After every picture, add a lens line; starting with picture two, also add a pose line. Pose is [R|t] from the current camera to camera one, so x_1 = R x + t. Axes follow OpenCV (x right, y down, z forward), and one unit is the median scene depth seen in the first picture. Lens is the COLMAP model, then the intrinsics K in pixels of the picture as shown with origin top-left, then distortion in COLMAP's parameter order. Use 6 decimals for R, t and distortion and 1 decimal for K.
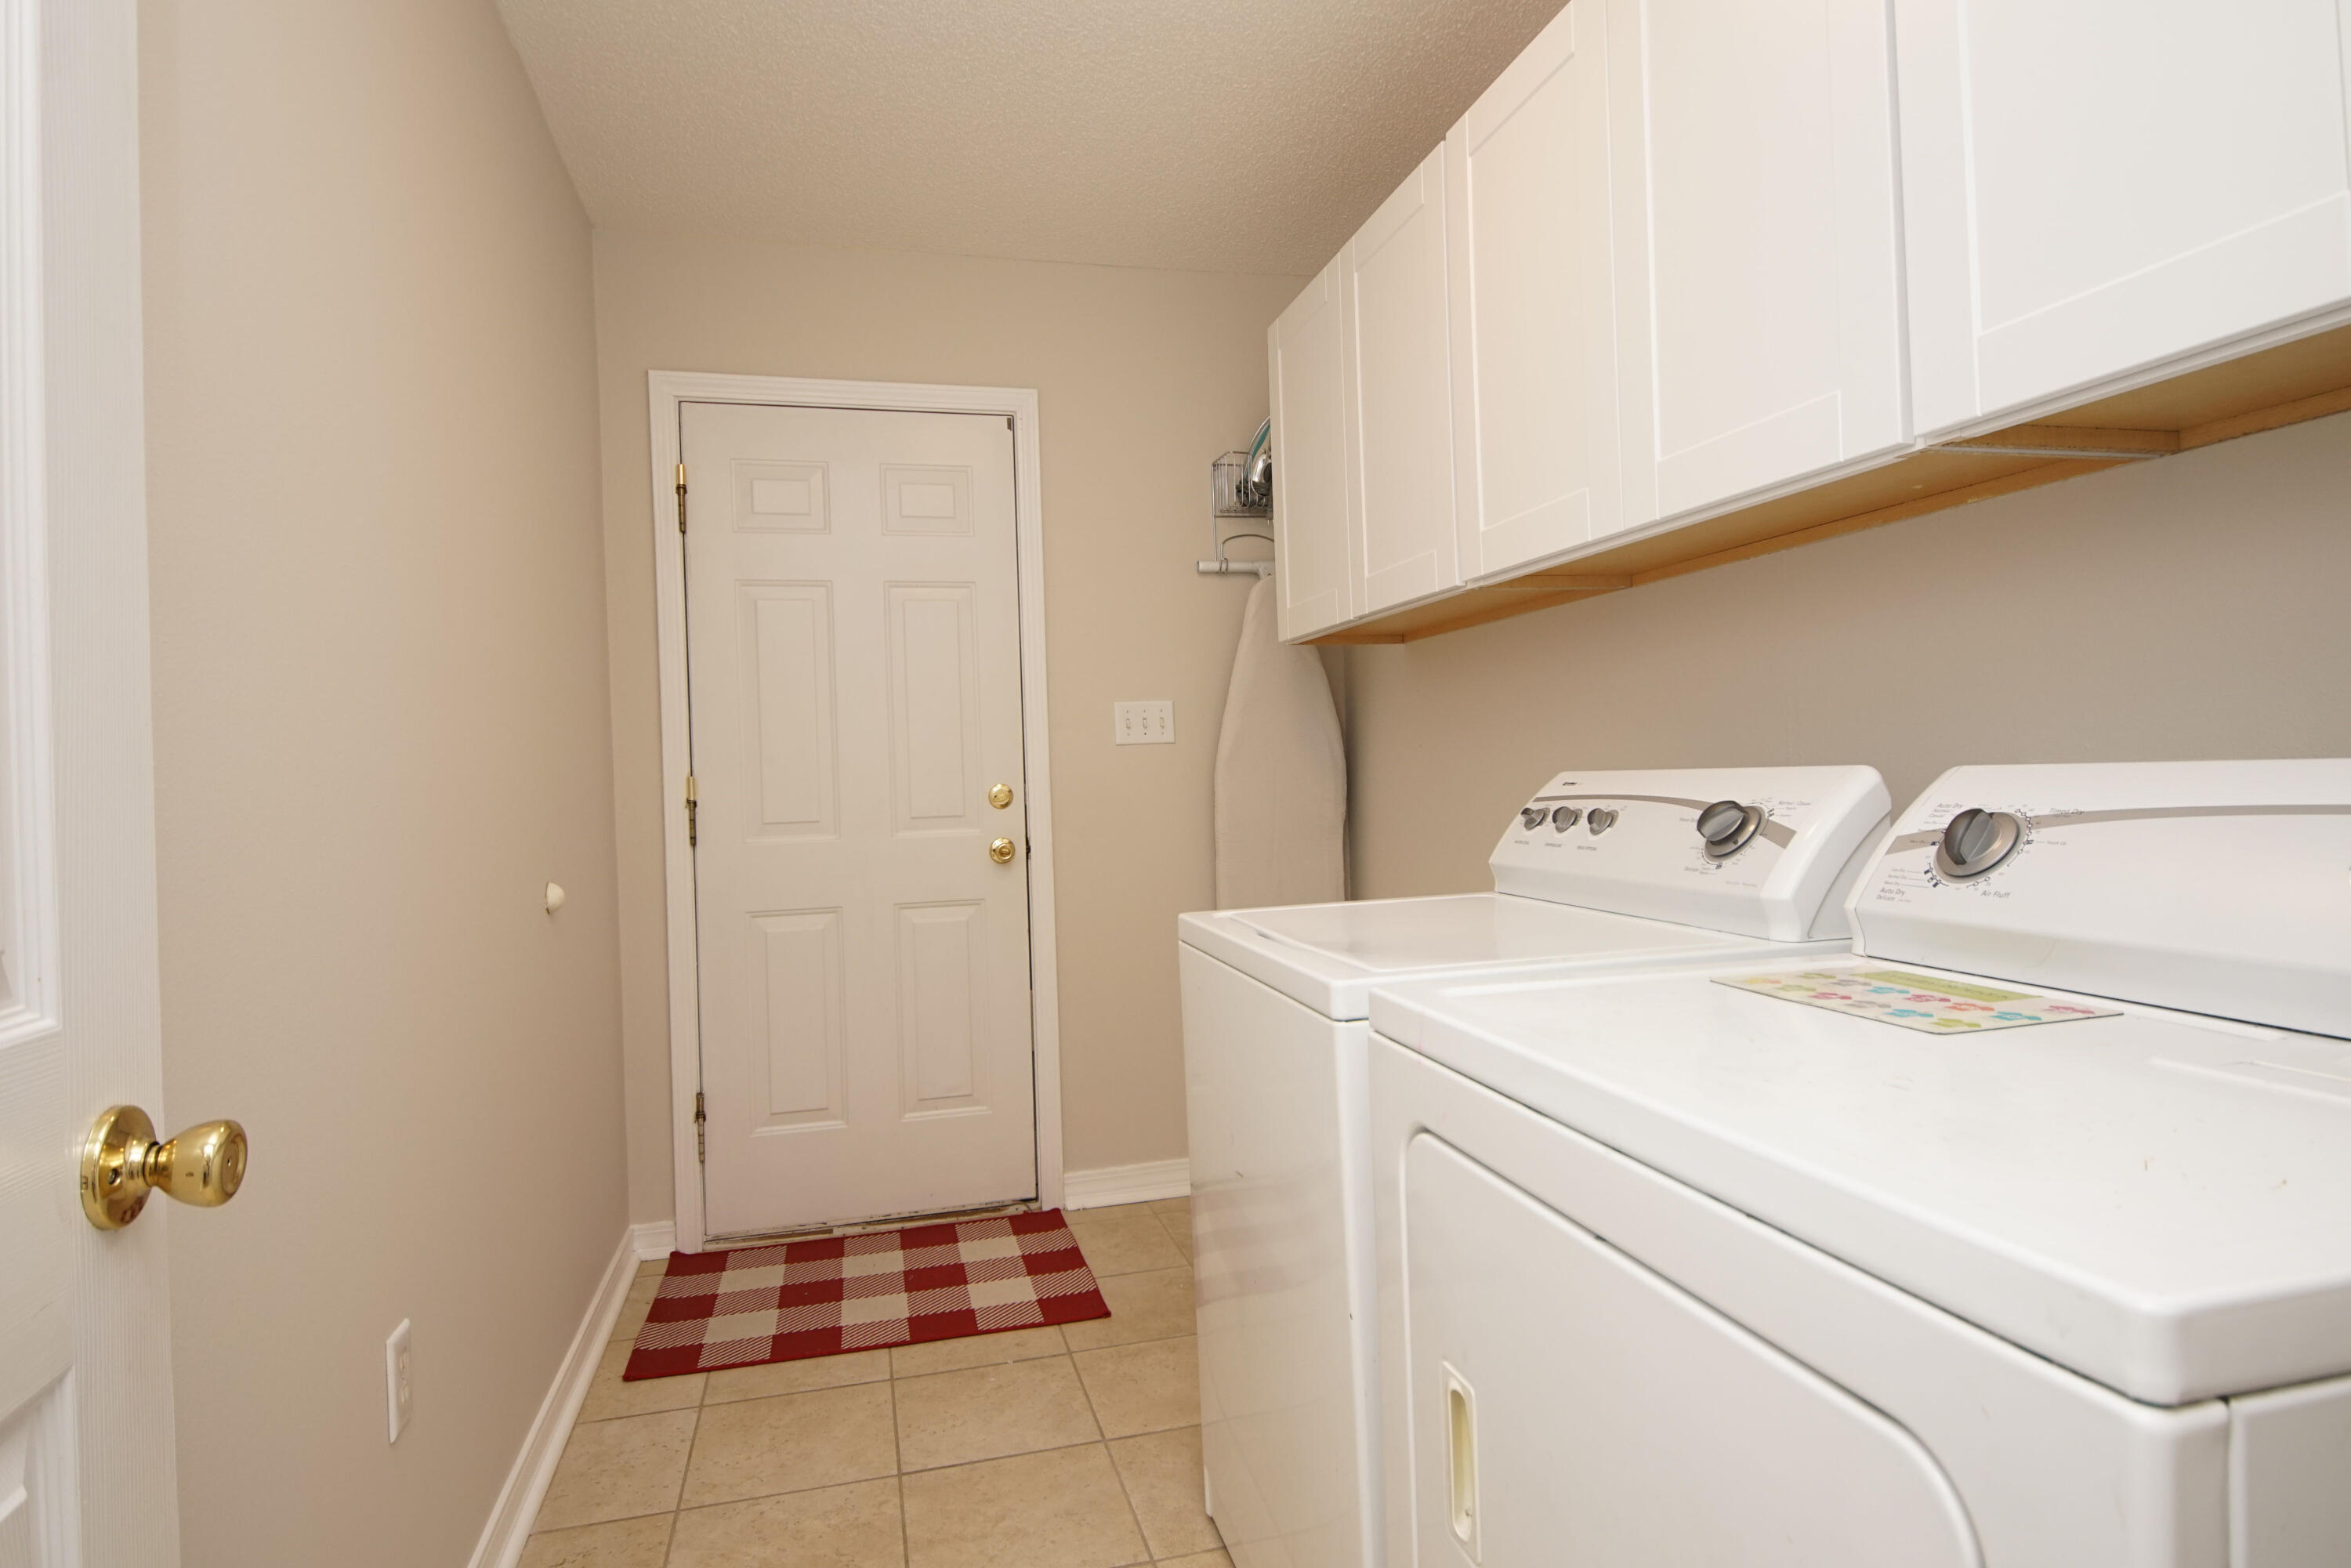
lens RADIAL K [[1257.2, 0, 1168.3], [0, 1257.2, 777.6], [0, 0, 1]] dist [0.032365, -0.031744]
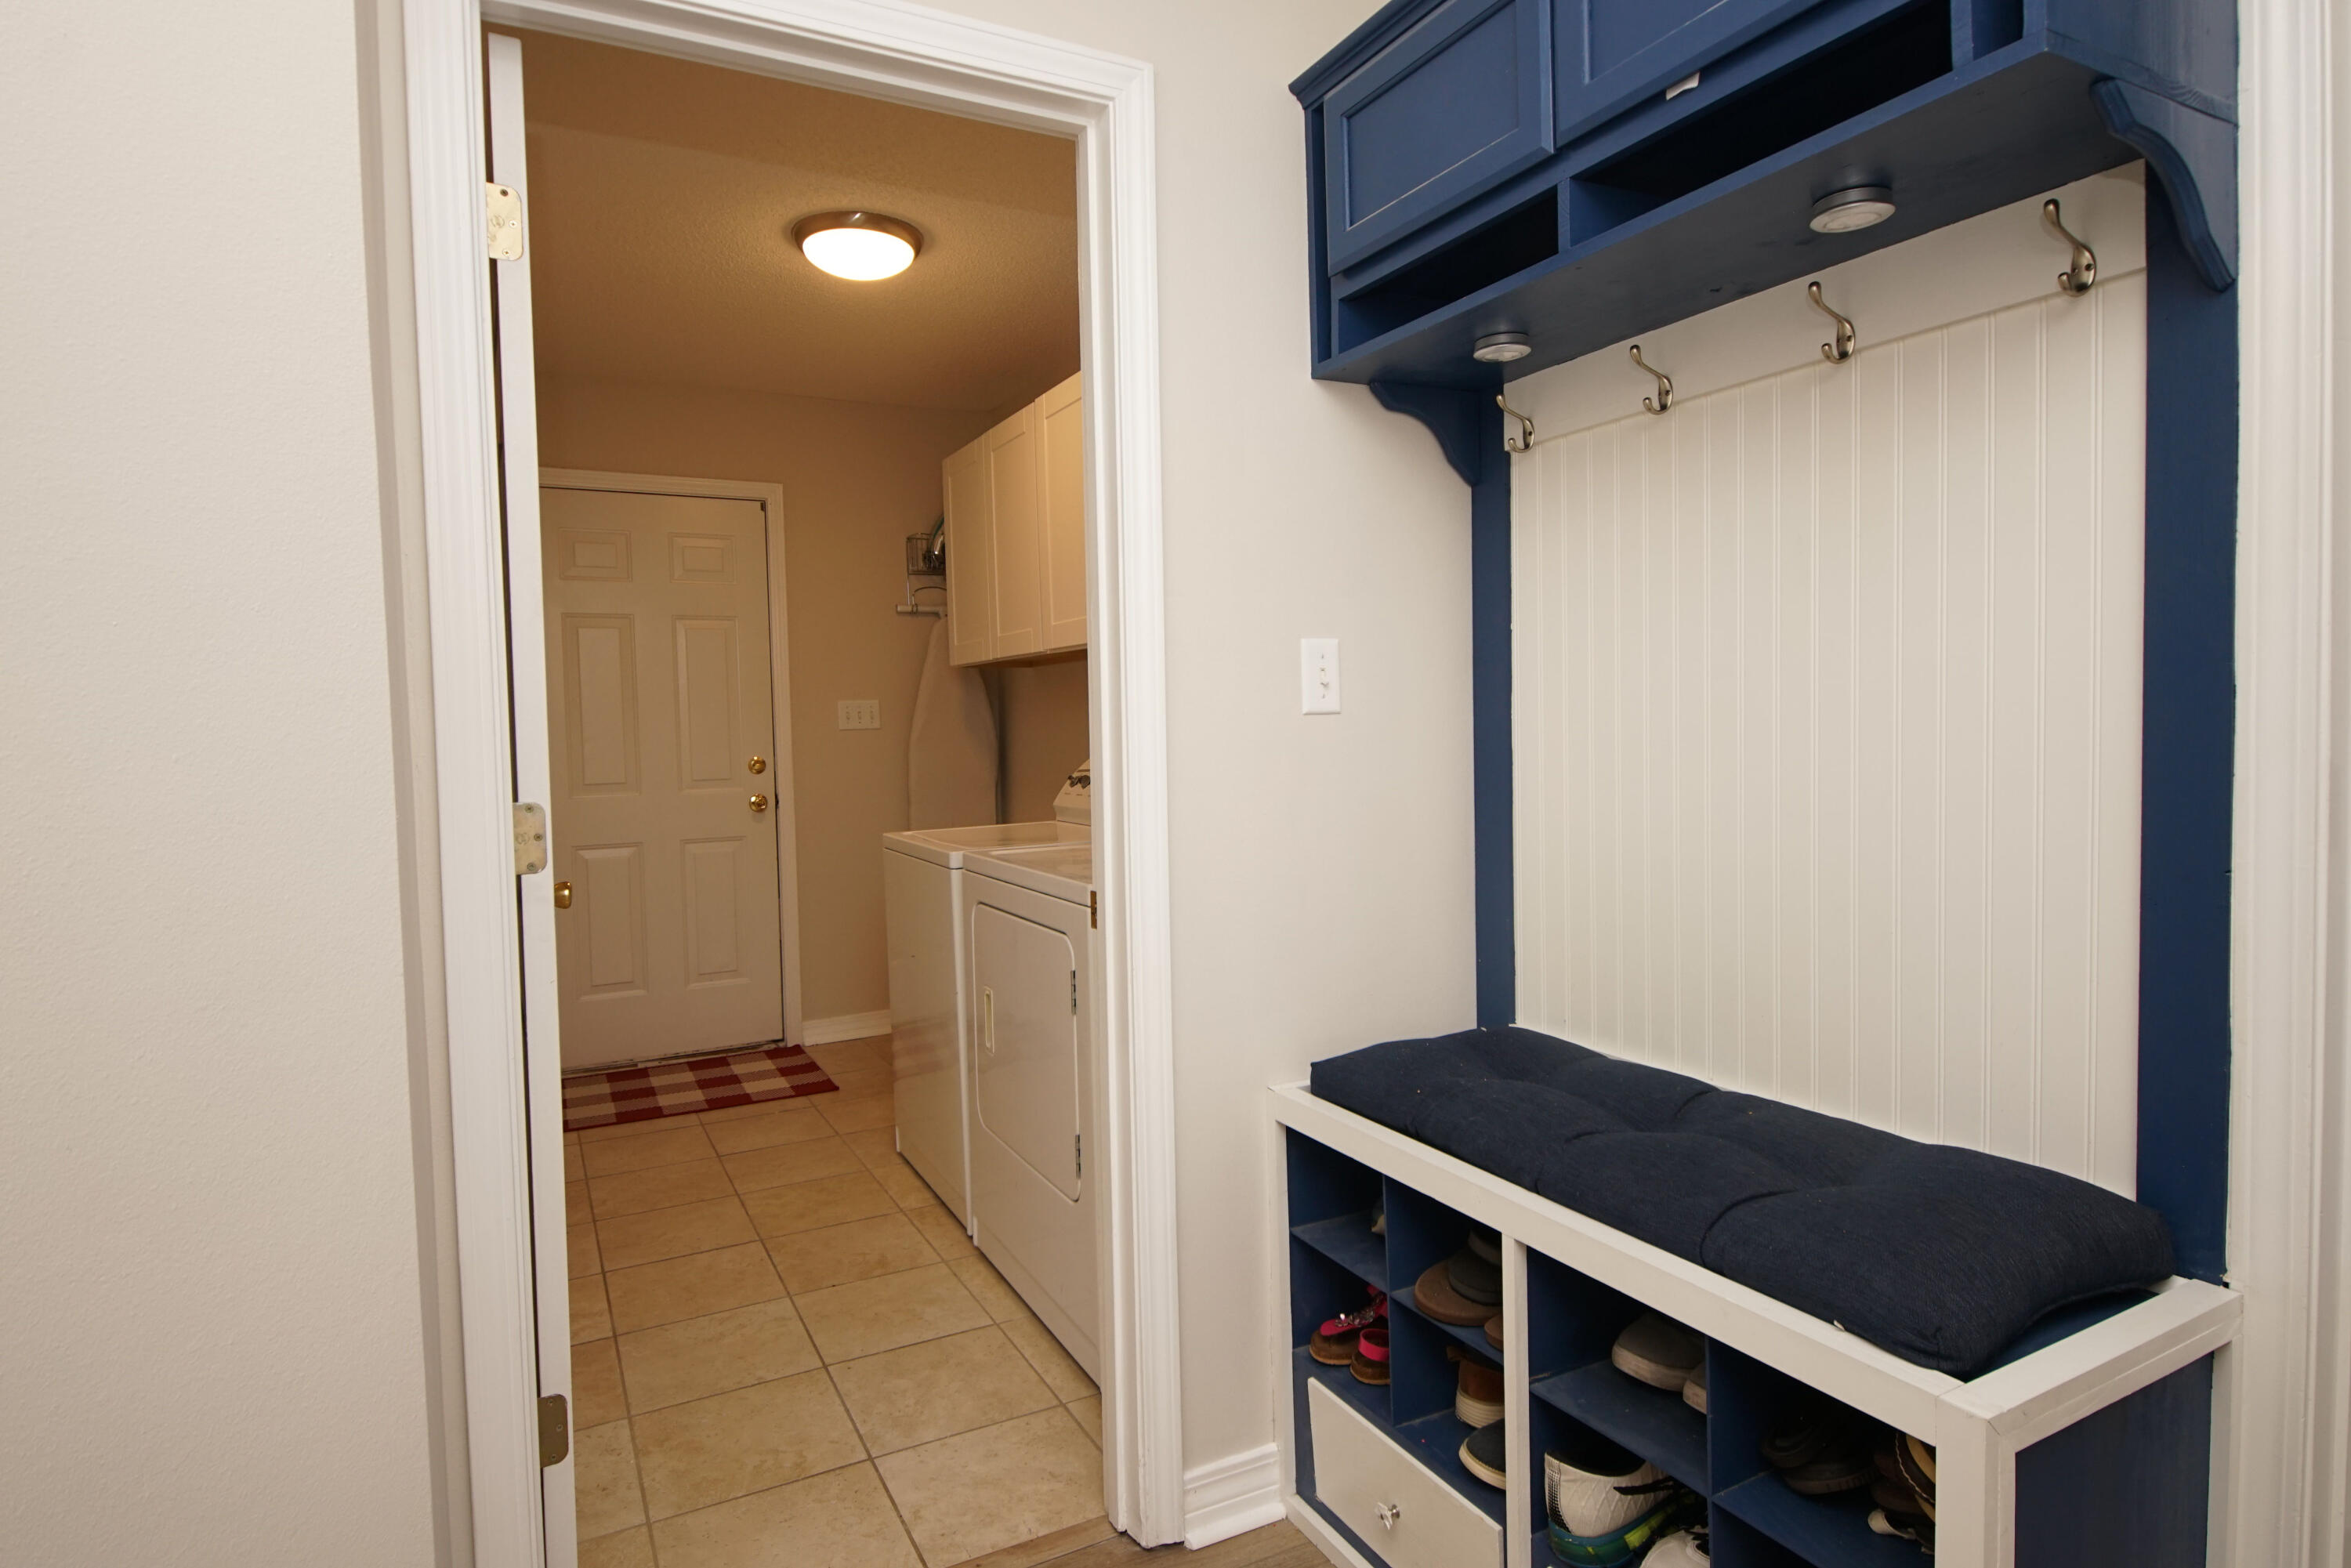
lens RADIAL K [[1257.2, 0, 1172.3], [0, 1257.2, 772.9], [0, 0, 1]] dist [0.032365, -0.031744]
pose [[0.972946, -0.000409, 0.231032, -0.003445], [-0.006592, 0.999542, 0.029529, -0.022640], [-0.230938, -0.030253, 0.972498, -0.533092]]
